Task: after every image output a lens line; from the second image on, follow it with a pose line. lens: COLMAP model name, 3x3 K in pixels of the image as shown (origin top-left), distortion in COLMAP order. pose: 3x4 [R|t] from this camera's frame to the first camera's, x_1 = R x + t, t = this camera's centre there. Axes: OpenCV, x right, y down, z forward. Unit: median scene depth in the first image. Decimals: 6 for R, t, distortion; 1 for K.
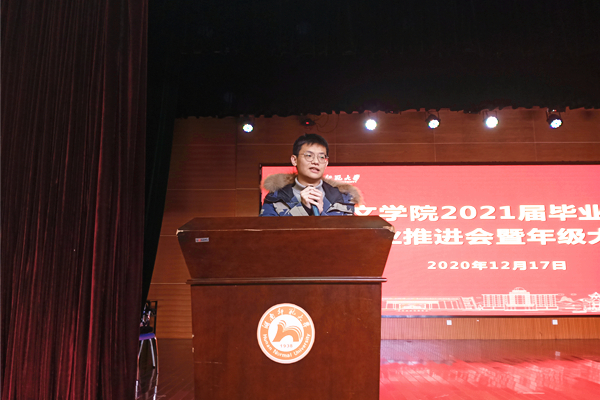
lens RADIAL K [[462.8, 0, 291.3], [0, 462.8, 199.6], [0, 0, 1]] dist [0.085603, -0.155135]
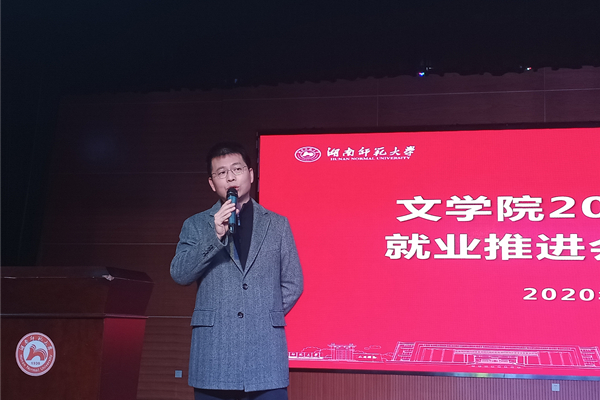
lens RADIAL K [[947.4, 0, 300.0], [0, 947.4, 190.8], [0, 0, 1]] dist [0.324077, -1.377736]
pose [[0.985256, -0.006194, -0.170976, 0.244147], [0.013789, 0.998968, 0.043271, -0.059038], [0.170531, -0.044991, 0.984325, -0.318921]]
